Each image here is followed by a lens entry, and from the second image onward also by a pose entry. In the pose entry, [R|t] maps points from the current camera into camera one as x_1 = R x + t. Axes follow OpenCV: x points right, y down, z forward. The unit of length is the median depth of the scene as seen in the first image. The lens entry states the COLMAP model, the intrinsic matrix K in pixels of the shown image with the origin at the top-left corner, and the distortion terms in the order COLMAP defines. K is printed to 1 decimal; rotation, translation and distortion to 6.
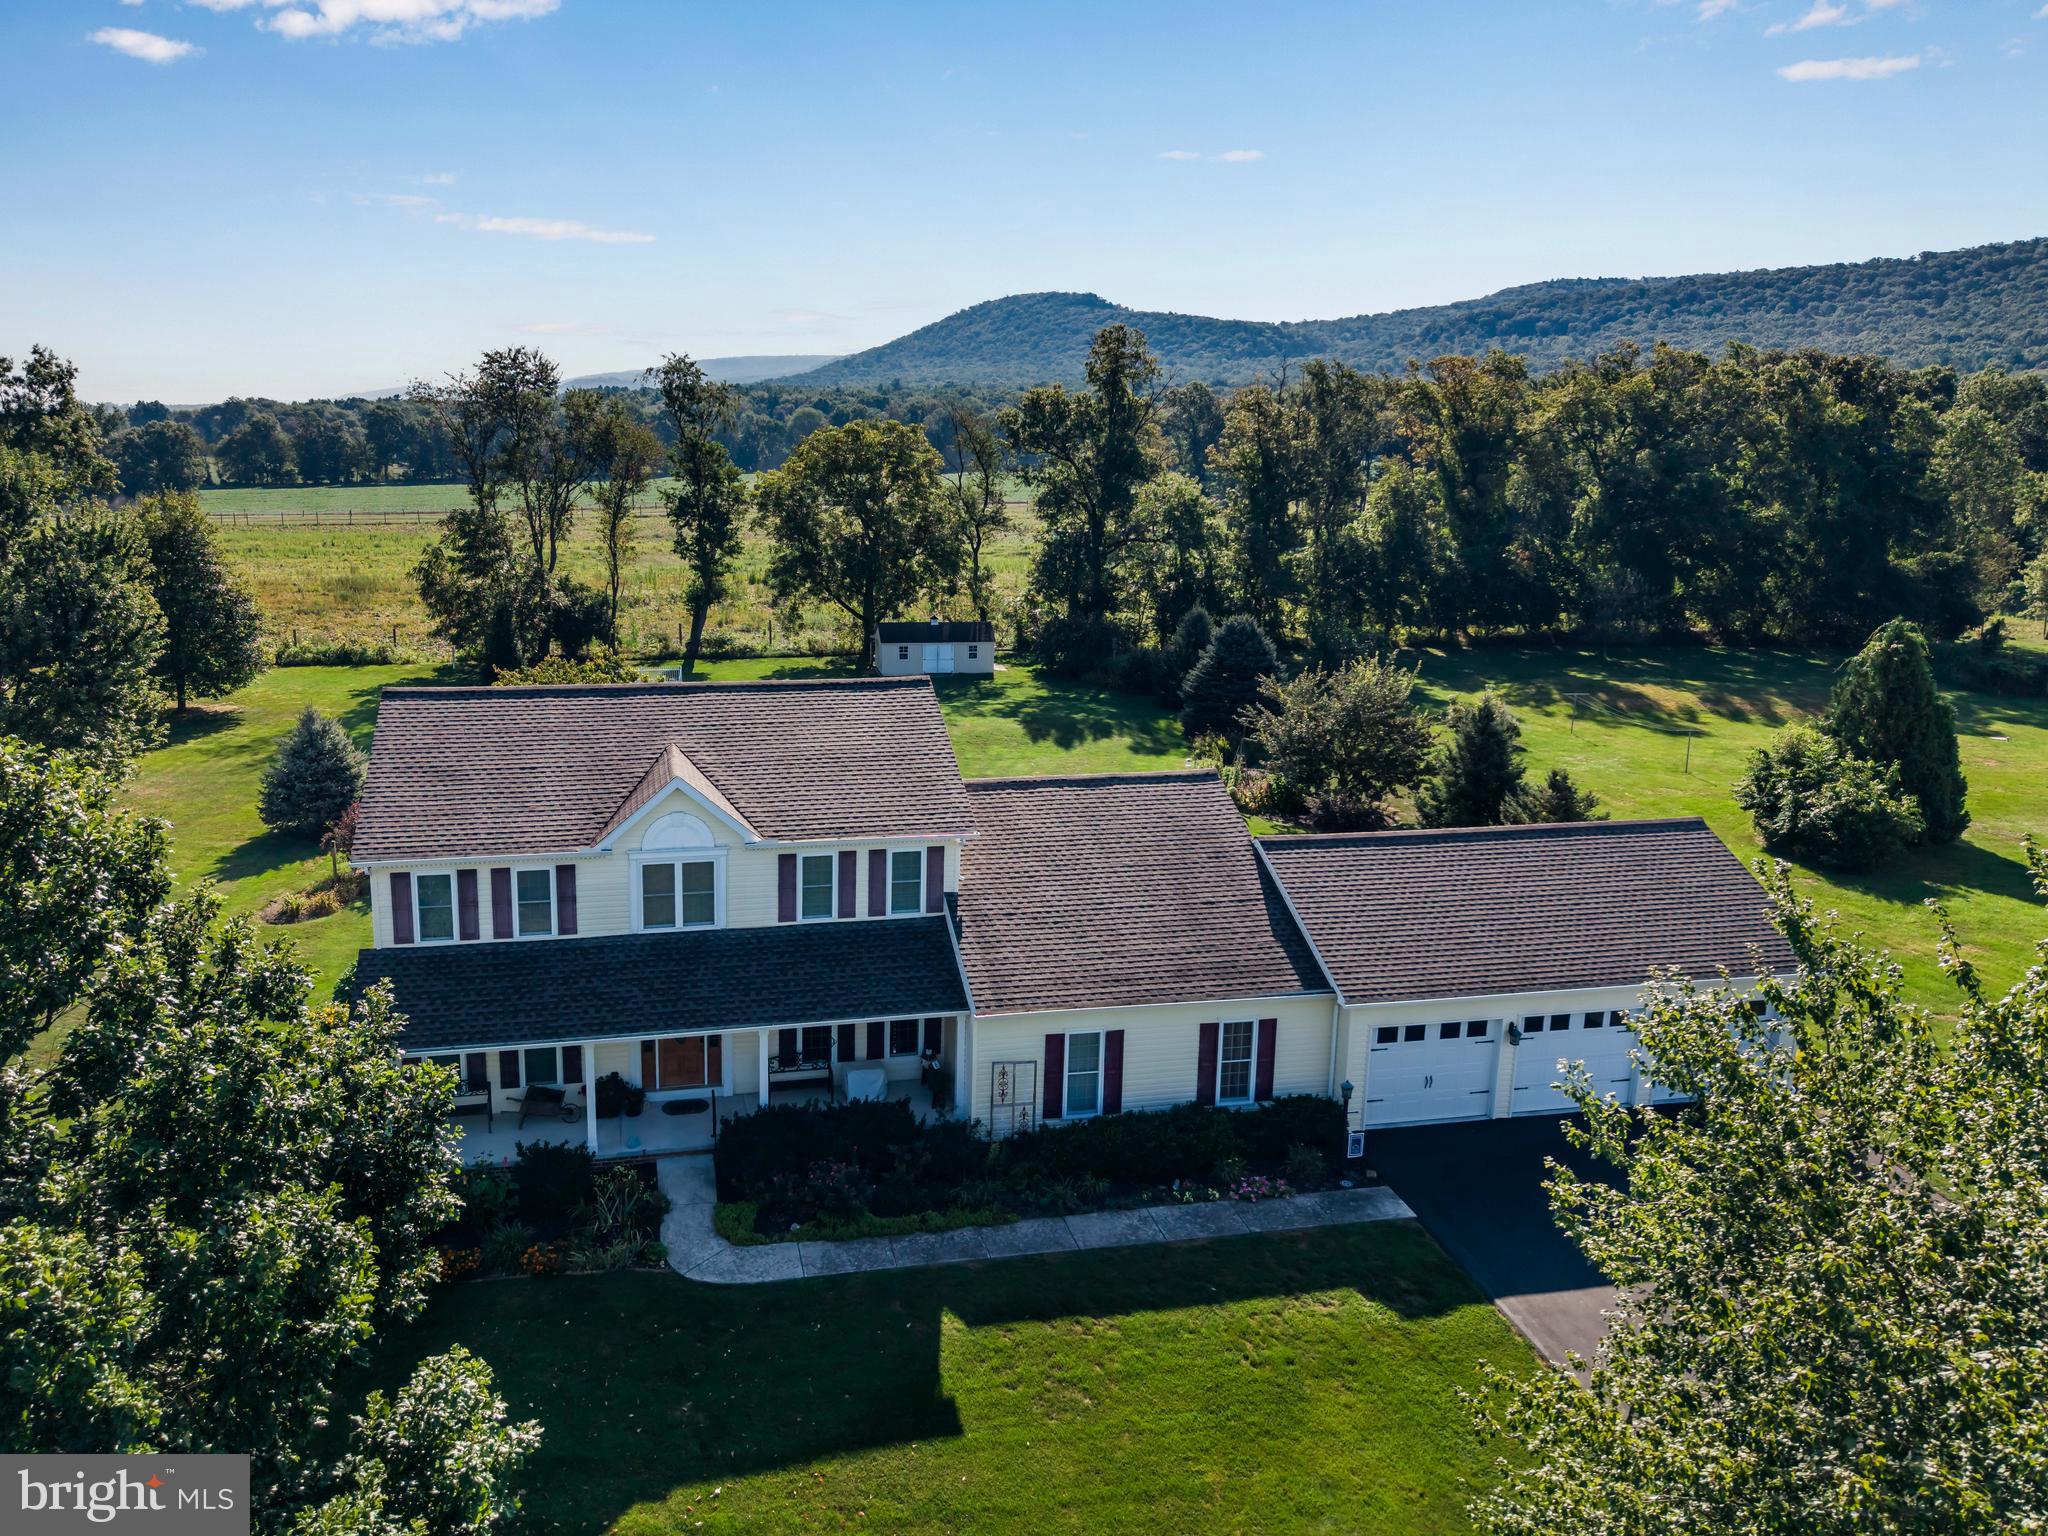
lens RADIAL K [[1425.2, 0, 892.9], [0, 1425.2, 719.4], [0, 0, 1]] dist [0.013556, 0.003355]
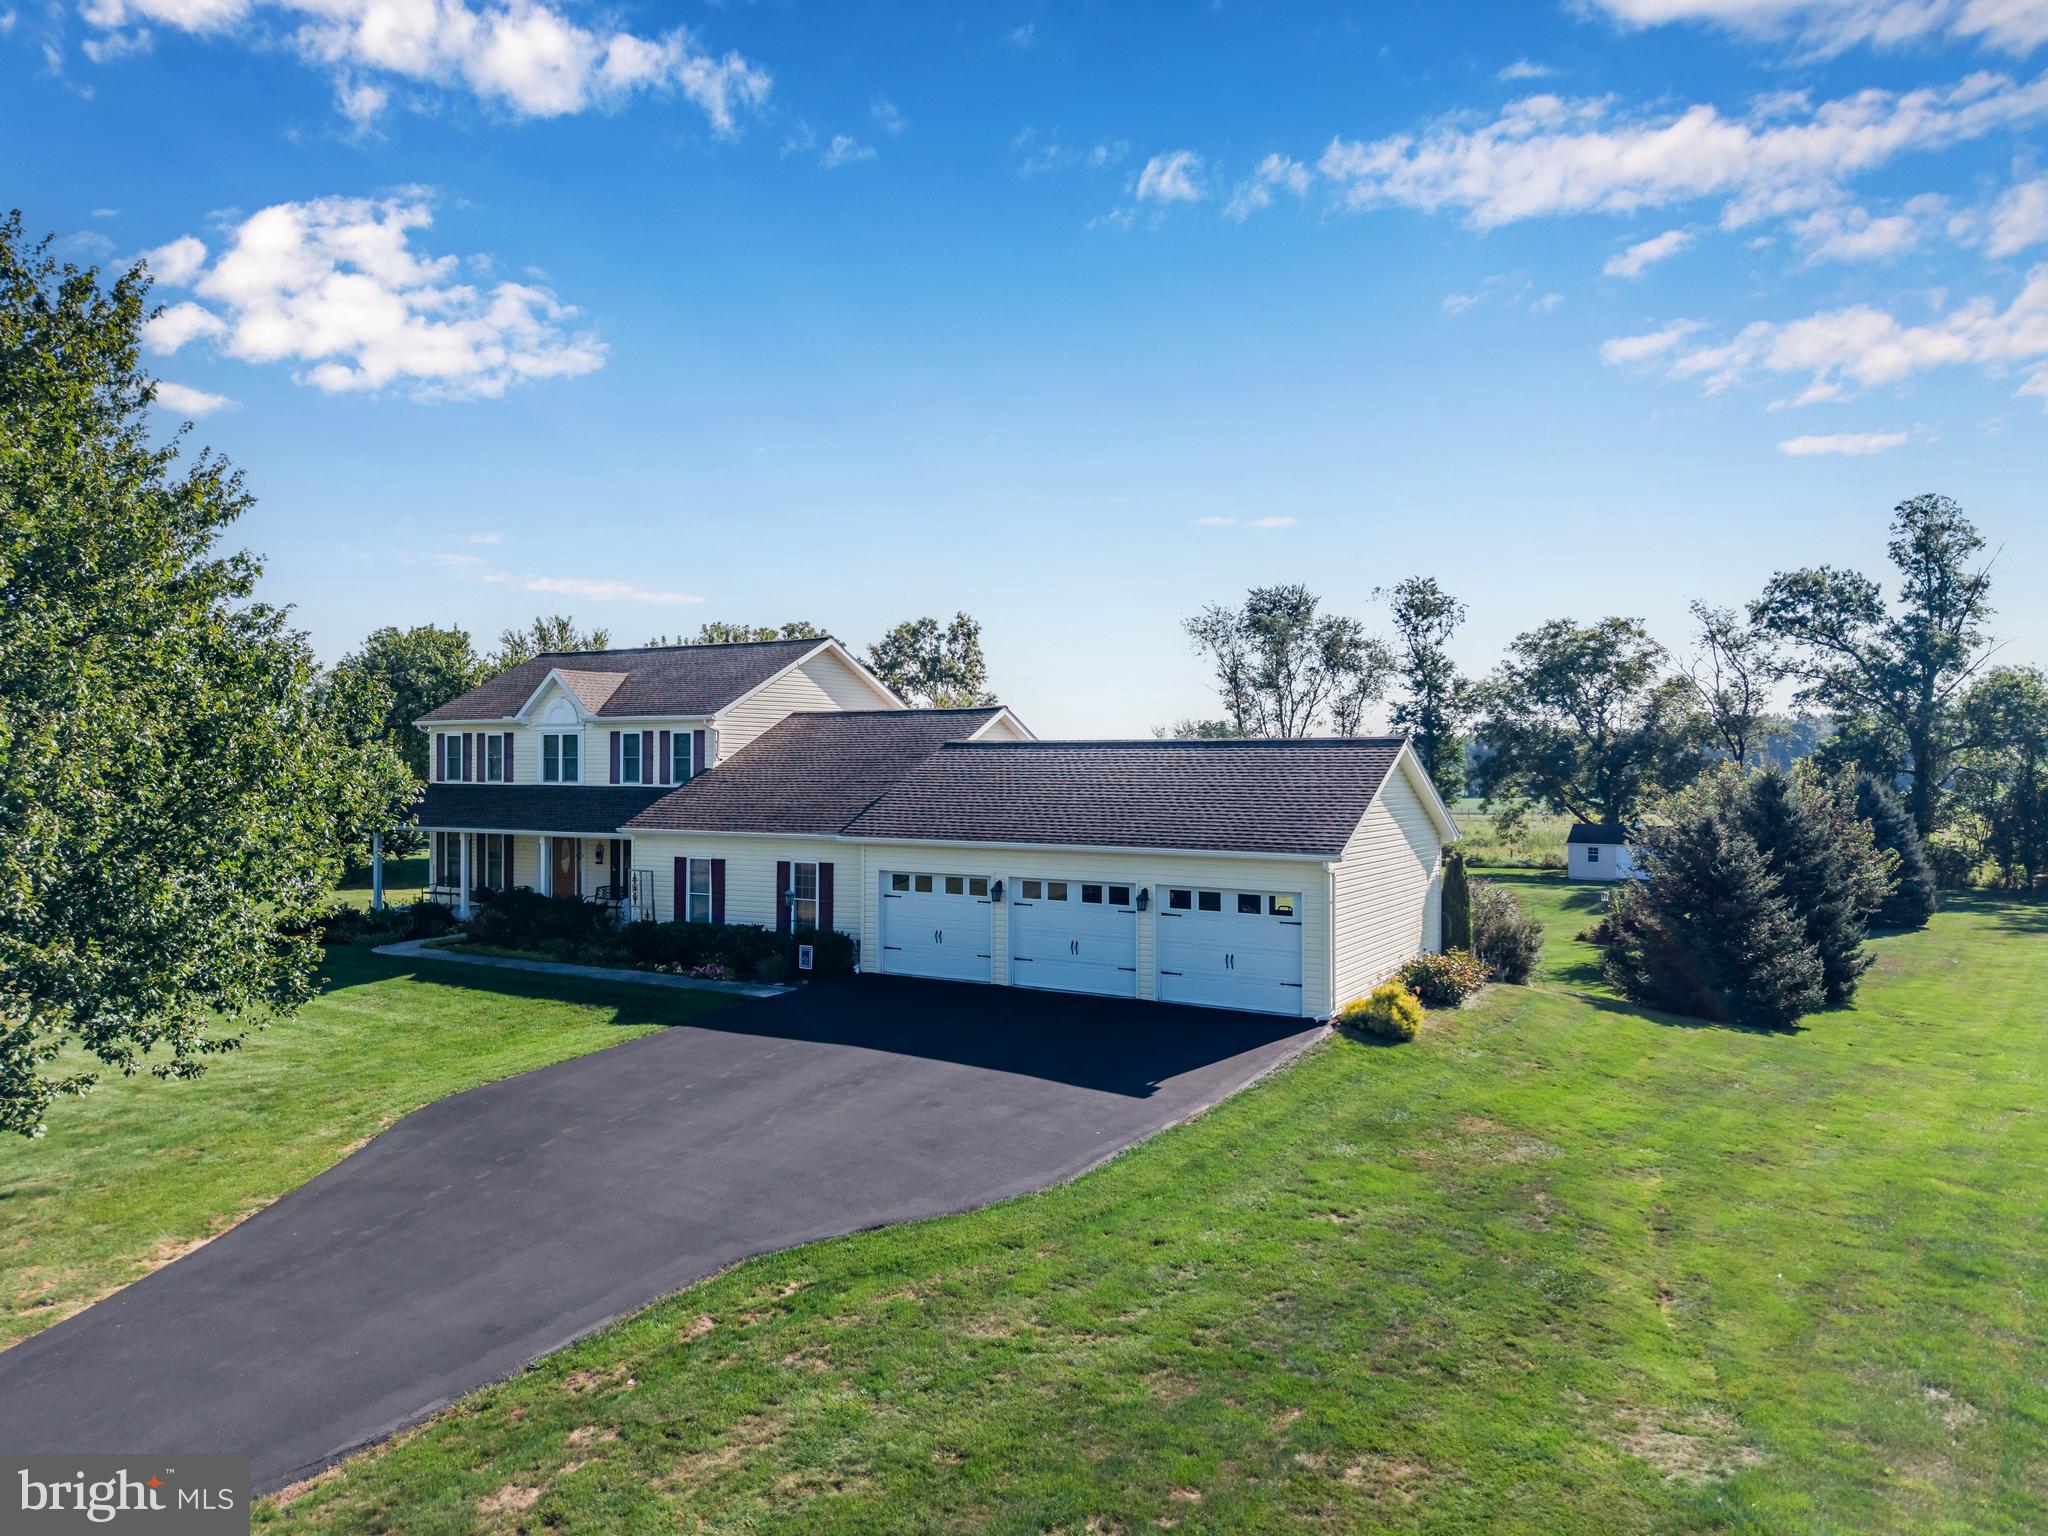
lens RADIAL K [[1379.0, 0, 1026.8], [0, 1379.0, 767.7], [0, 0, 1]] dist [0.040081, -0.048748]
pose [[0.747478, -0.007557, -0.664243, 0.307291], [-0.129009, 0.979246, -0.156315, 0.079598], [0.651639, 0.202535, 0.730990, 0.083644]]
